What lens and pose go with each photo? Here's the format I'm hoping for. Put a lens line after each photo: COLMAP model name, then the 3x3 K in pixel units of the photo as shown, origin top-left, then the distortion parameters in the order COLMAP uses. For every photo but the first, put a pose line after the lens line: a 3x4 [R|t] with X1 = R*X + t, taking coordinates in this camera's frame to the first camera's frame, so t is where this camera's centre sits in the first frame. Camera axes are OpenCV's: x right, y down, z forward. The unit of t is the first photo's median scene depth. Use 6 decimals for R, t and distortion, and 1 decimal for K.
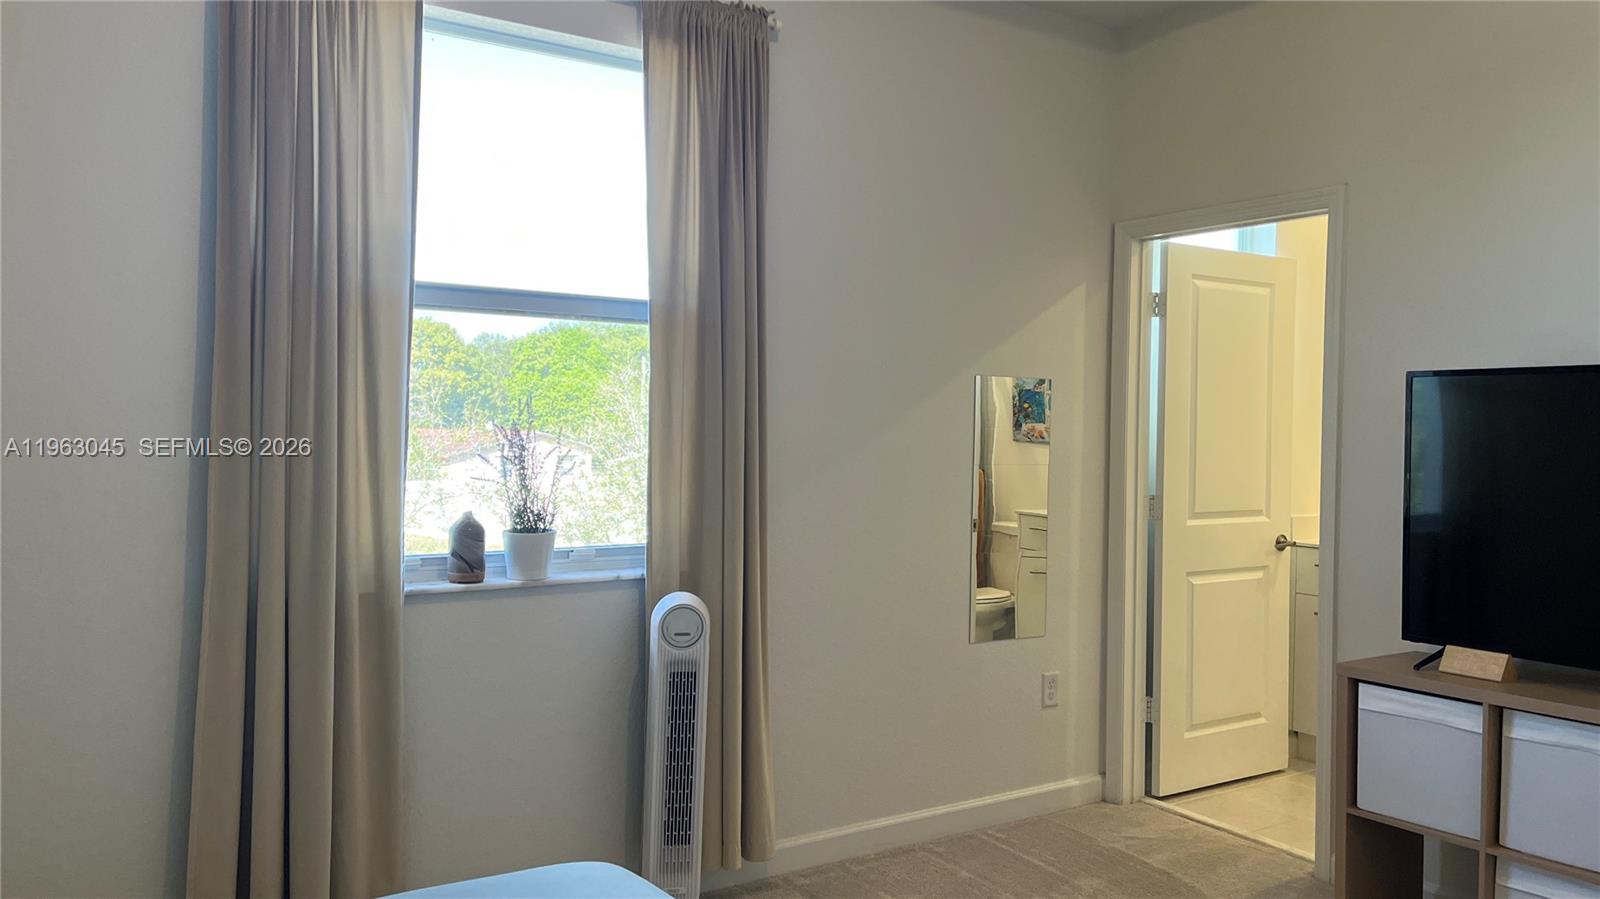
lens RADIAL K [[1215.8, 0, 800.0], [0, 1215.8, 449.5], [0, 0, 1]] dist [0.098542, -0.134938]
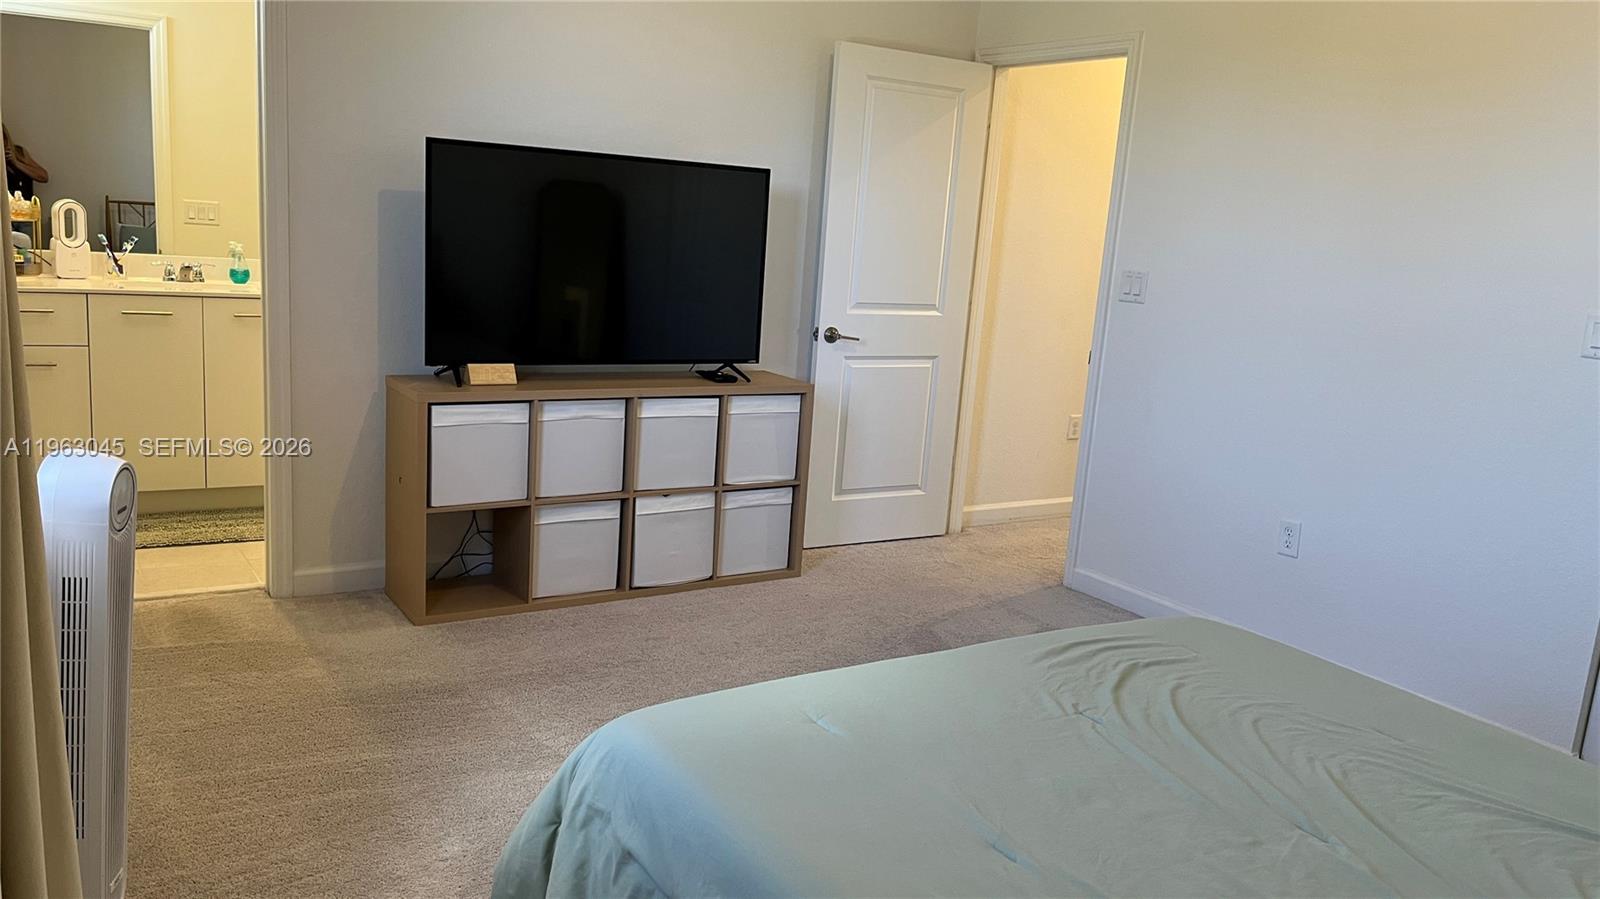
lens RADIAL K [[1217.9, 0, 793.2], [0, 1217.9, 453.1], [0, 0, 1]] dist [0.066478, -0.060614]
pose [[0.007054, -0.206085, 0.978509, -0.601854], [-0.053112, 0.977075, 0.206166, -0.024679], [-0.998564, -0.053424, -0.004053, 0.550320]]
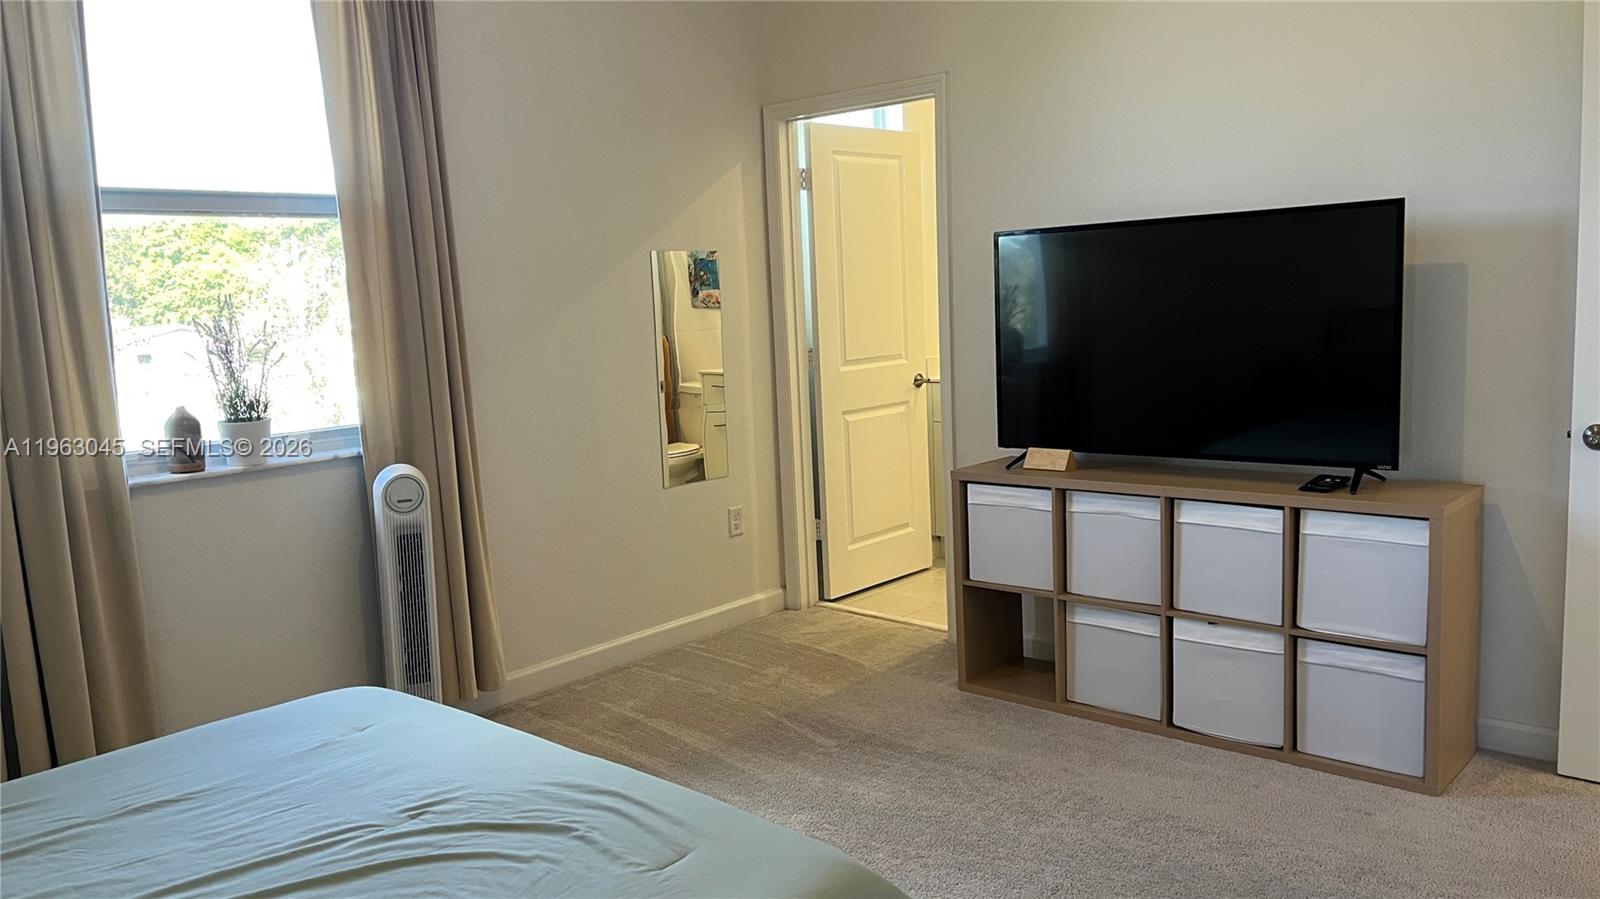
lens RADIAL K [[1215.8, 0, 800.0], [0, 1215.8, 449.5], [0, 0, 1]] dist [0.098542, -0.134938]
pose [[0.965460, -0.090401, 0.244367, -0.014298], [0.063461, 0.991224, 0.115968, -0.001950], [-0.252706, -0.096455, 0.962723, -0.135492]]
